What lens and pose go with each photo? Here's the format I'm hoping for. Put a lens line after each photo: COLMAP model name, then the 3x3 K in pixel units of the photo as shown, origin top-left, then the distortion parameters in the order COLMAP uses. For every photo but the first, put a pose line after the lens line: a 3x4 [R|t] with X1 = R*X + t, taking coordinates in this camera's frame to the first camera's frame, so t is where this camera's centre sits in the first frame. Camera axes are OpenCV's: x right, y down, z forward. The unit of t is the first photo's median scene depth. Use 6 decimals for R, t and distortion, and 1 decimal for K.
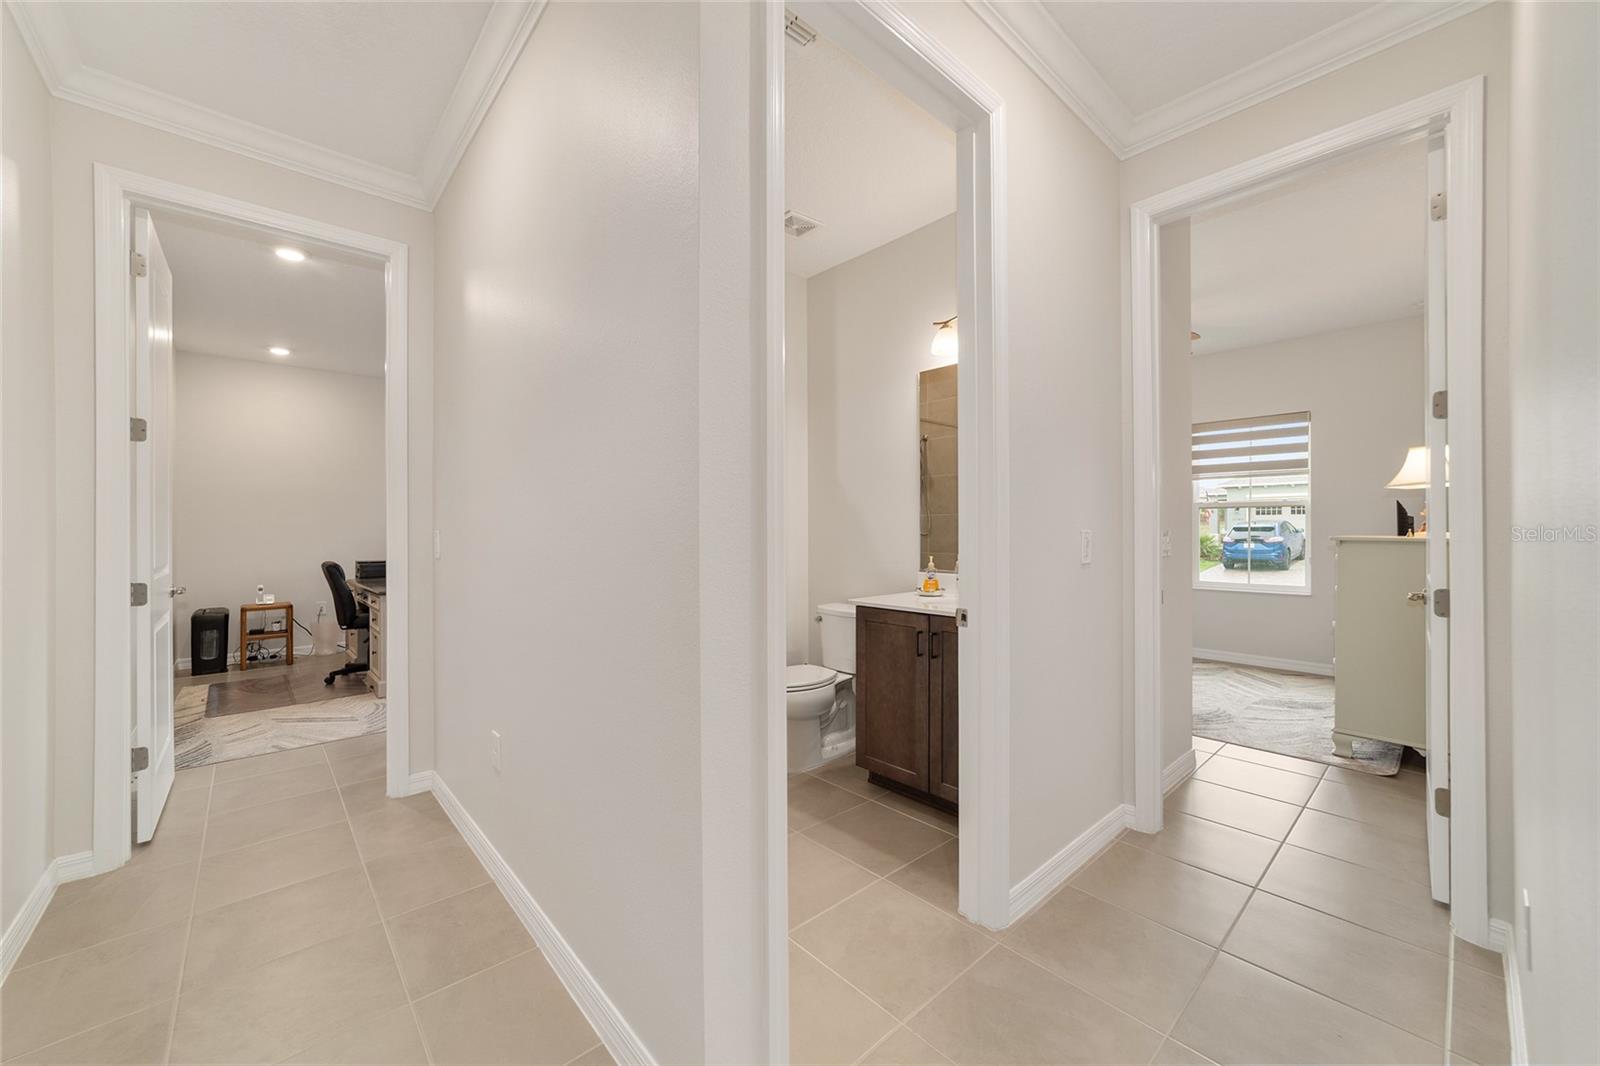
lens RADIAL K [[610.0, 0, 800.0], [0, 610.0, 533.0], [0, 0, 1]] dist [0.002144, 0.000625]
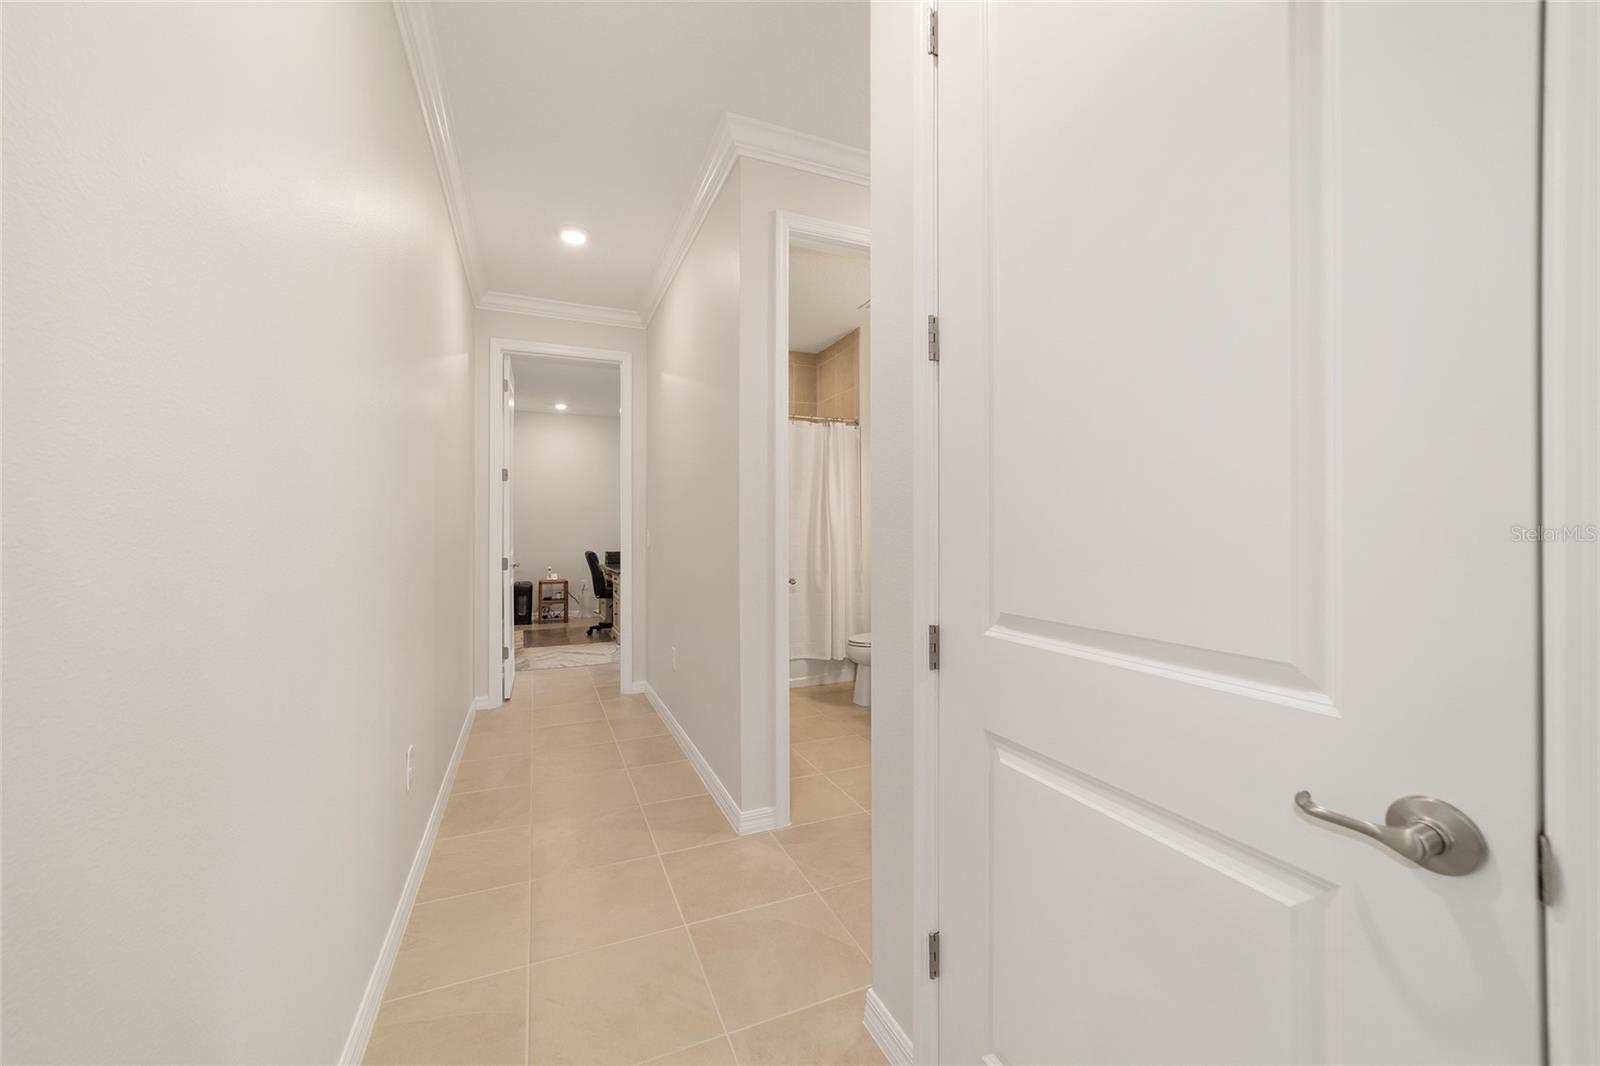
lens RADIAL K [[610.0, 0, 800.0], [0, 610.0, 533.0], [0, 0, 1]] dist [0.002144, 0.000625]
pose [[0.948800, 0.004401, -0.315846, 0.159343], [-0.003831, 0.999990, 0.002427, -0.000805], [0.315853, -0.001092, 0.948807, -0.214565]]
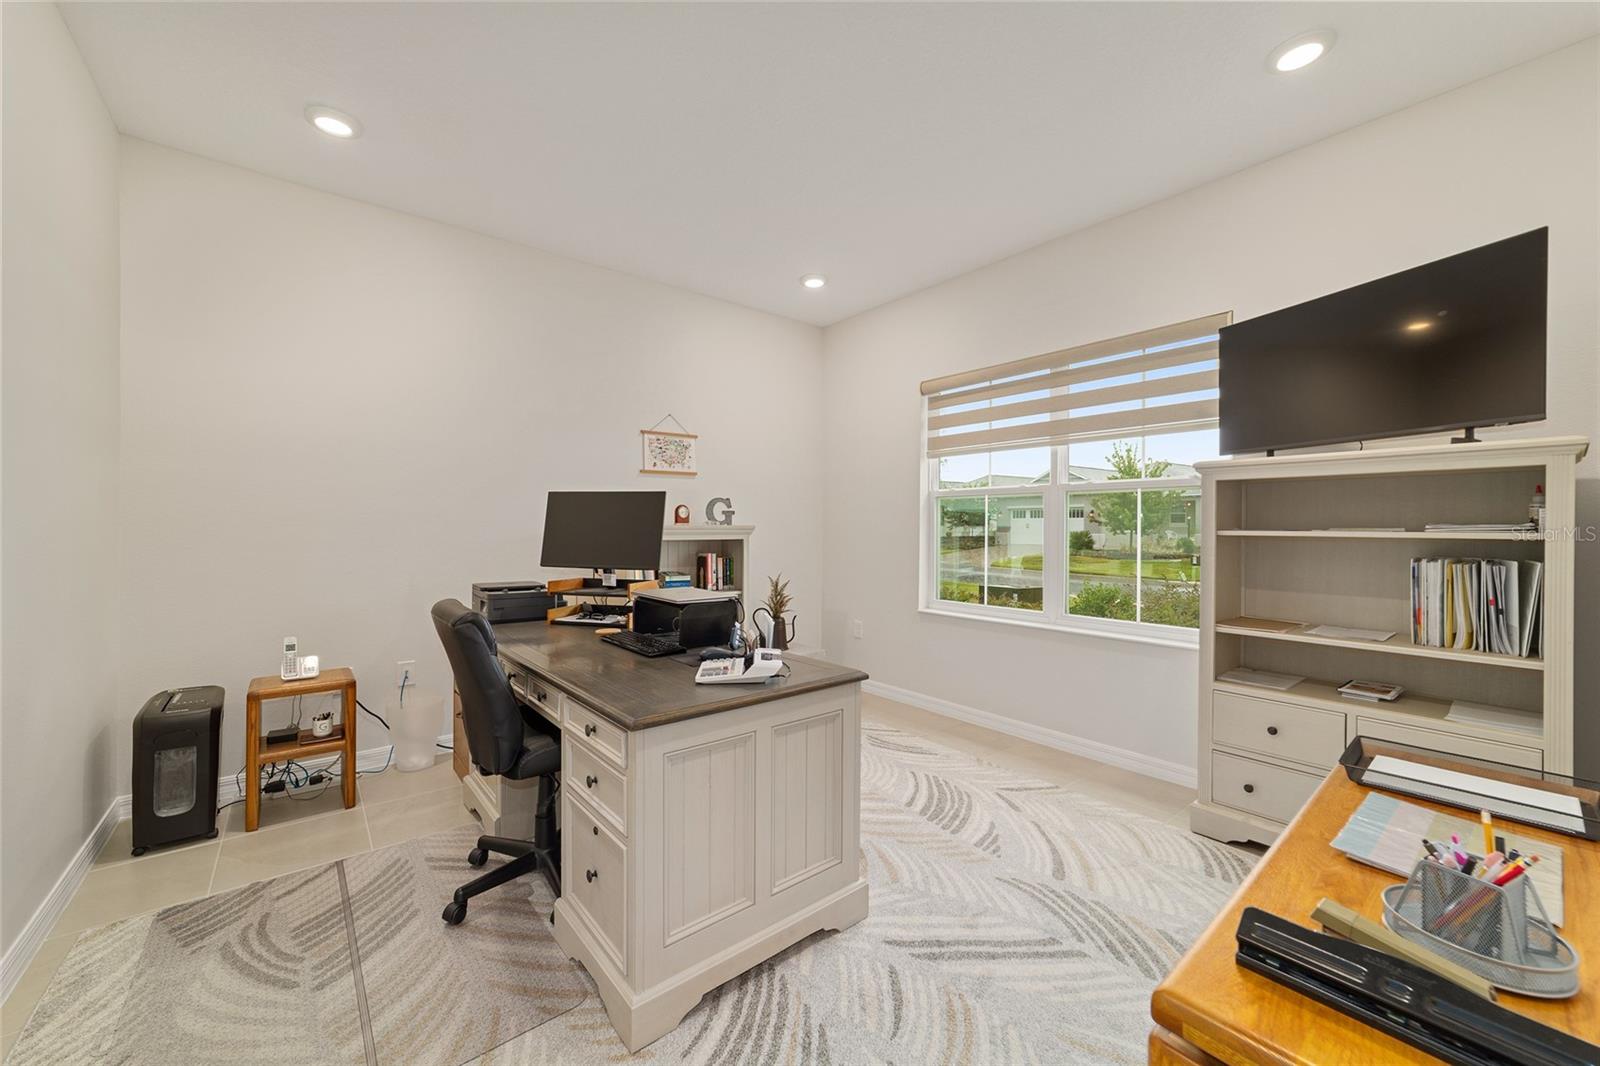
lens RADIAL K [[610.0, 0, 800.0], [0, 610.0, 533.0], [0, 0, 1]] dist [0.002144, 0.000625]
pose [[0.998935, 0.010888, -0.044833, -0.536125], [-0.010753, 0.999937, 0.003263, -0.002138], [0.044866, -0.002778, 0.998989, 0.623782]]
